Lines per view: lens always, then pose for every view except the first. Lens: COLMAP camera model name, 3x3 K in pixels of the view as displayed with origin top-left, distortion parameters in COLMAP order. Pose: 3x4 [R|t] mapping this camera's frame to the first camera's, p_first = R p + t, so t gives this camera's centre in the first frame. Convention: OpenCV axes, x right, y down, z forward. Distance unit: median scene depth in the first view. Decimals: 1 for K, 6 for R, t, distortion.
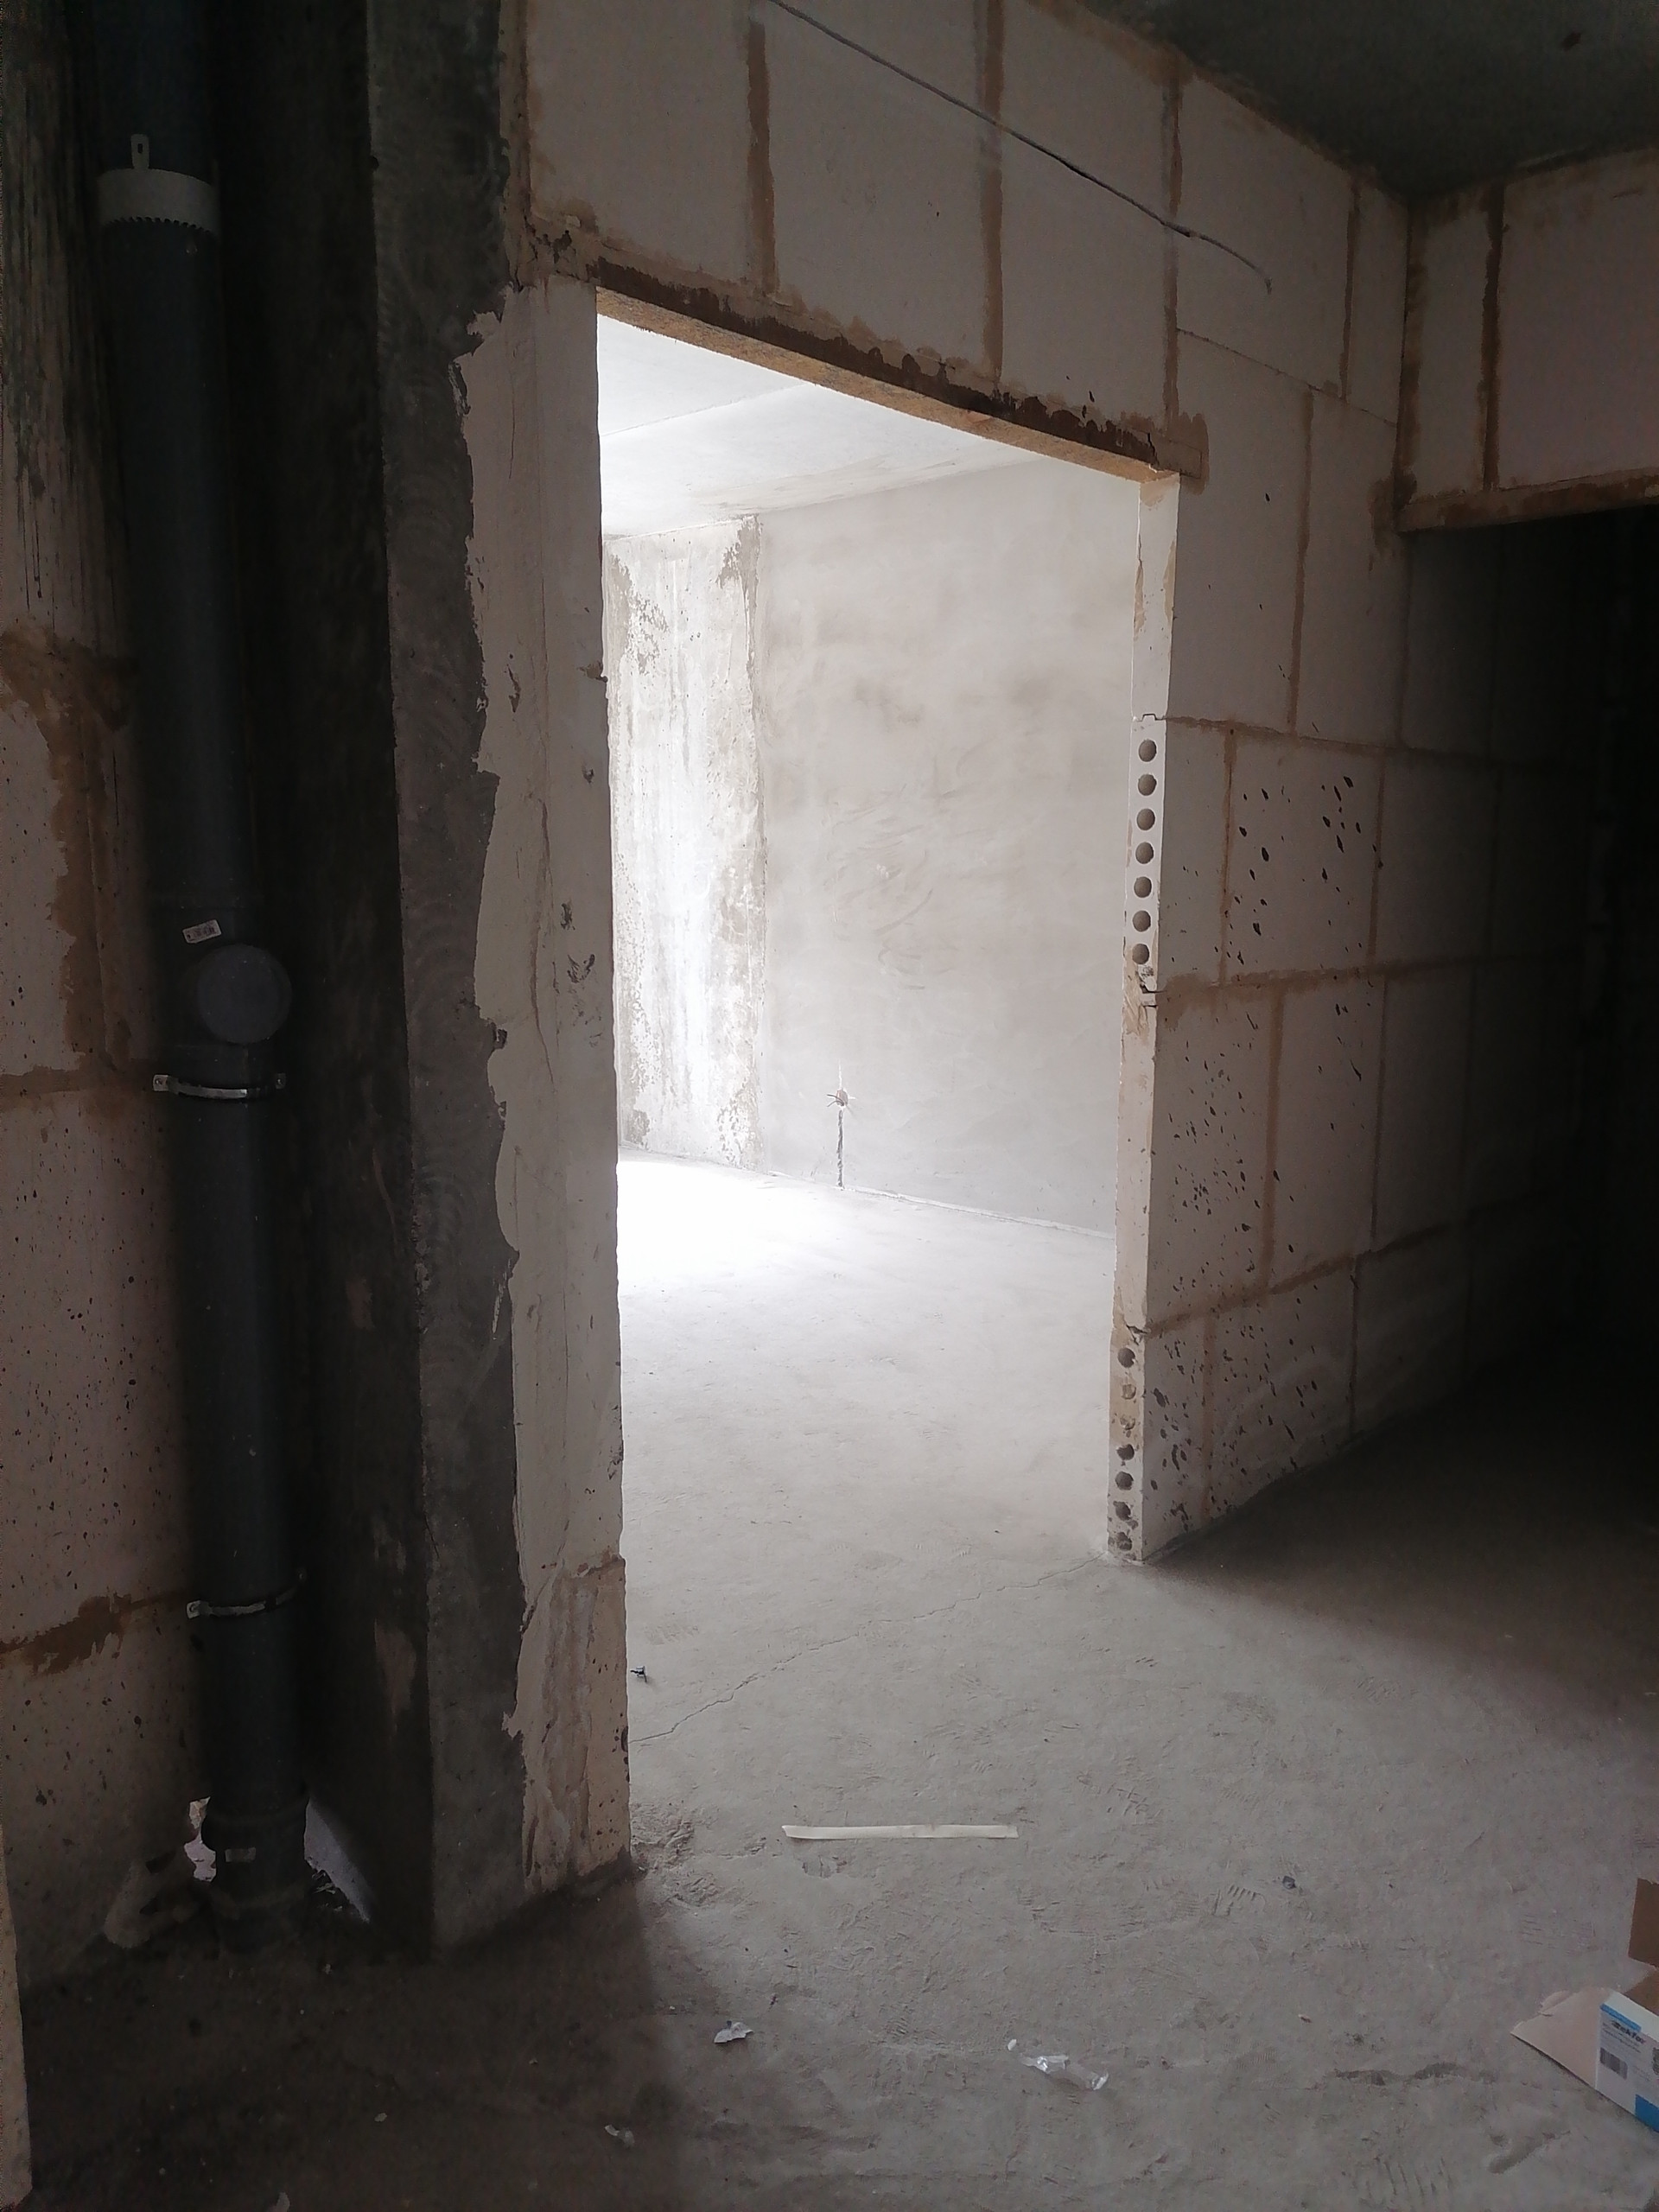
lens RADIAL K [[1685.3, 0, 816.6], [0, 1685.3, 1106.0], [0, 0, 1]] dist [0.100887, -0.121638]
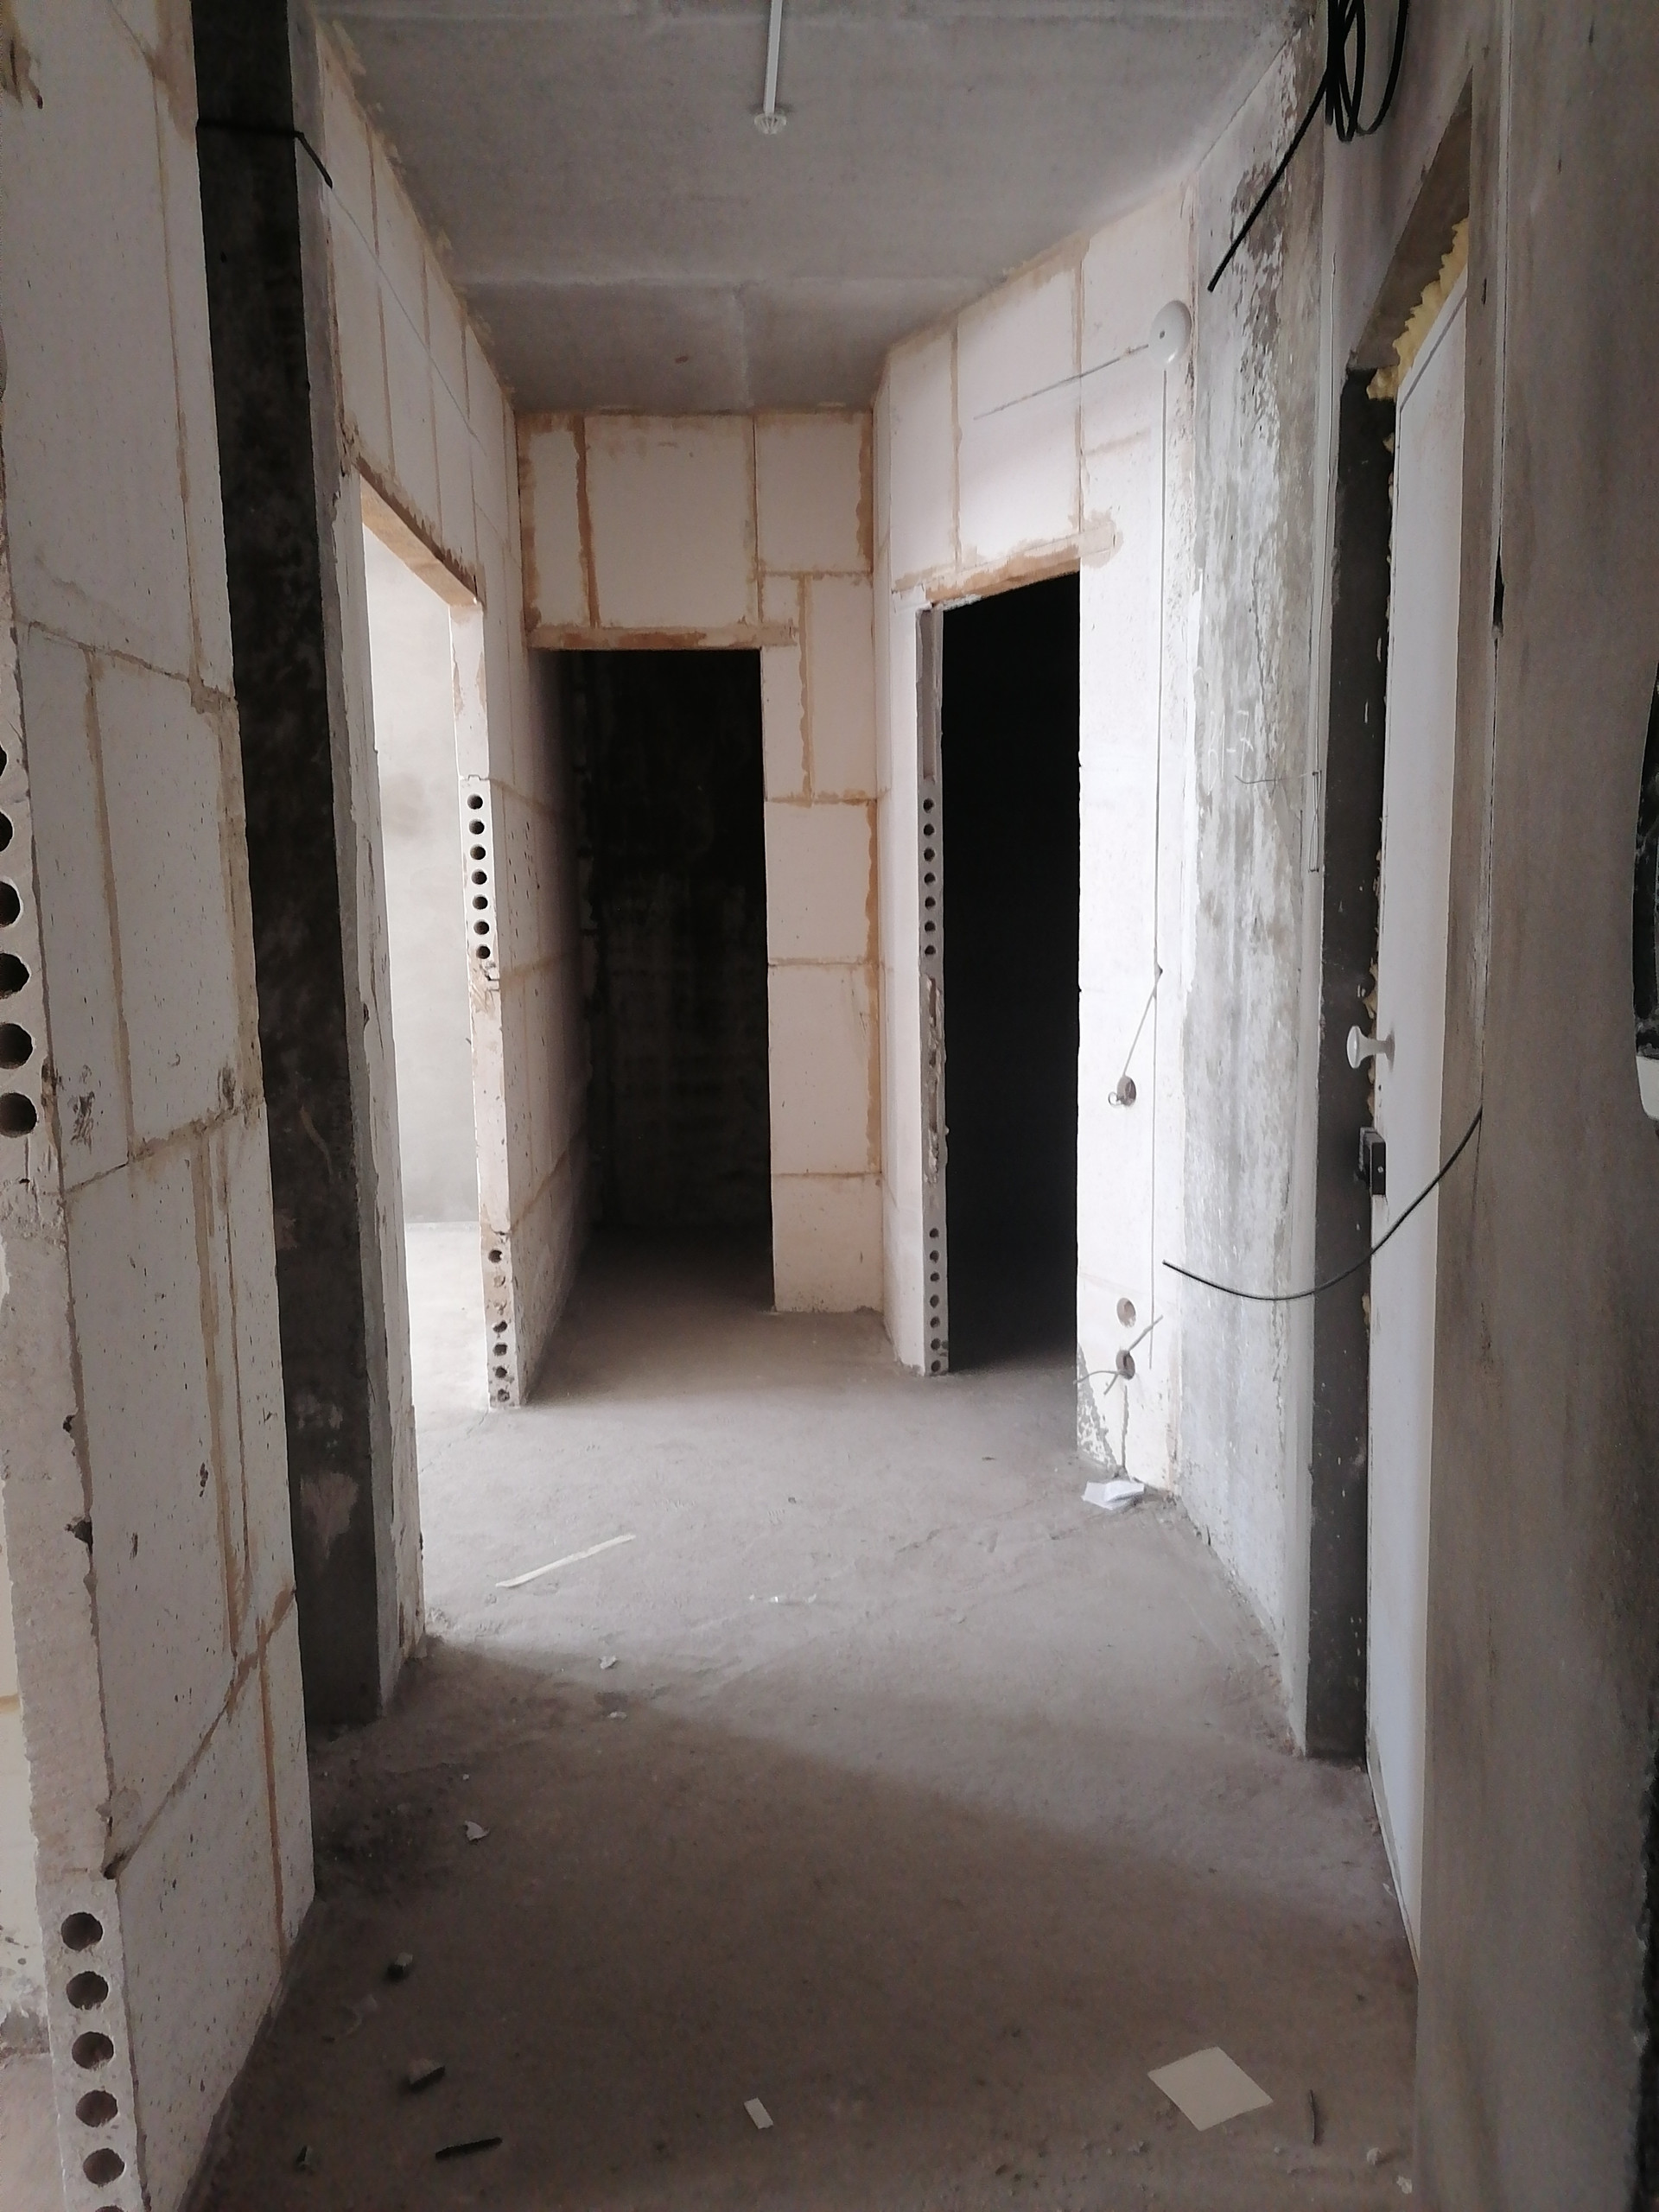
lens RADIAL K [[1685.3, 0, 853.1], [0, 1685.3, 1113.4], [0, 0, 1]] dist [0.100887, -0.121638]
pose [[0.688478, -0.113779, 0.716277, -0.569093], [0.124245, 0.991521, 0.038078, 0.021685], [-0.714536, 0.062778, 0.696776, -0.137132]]
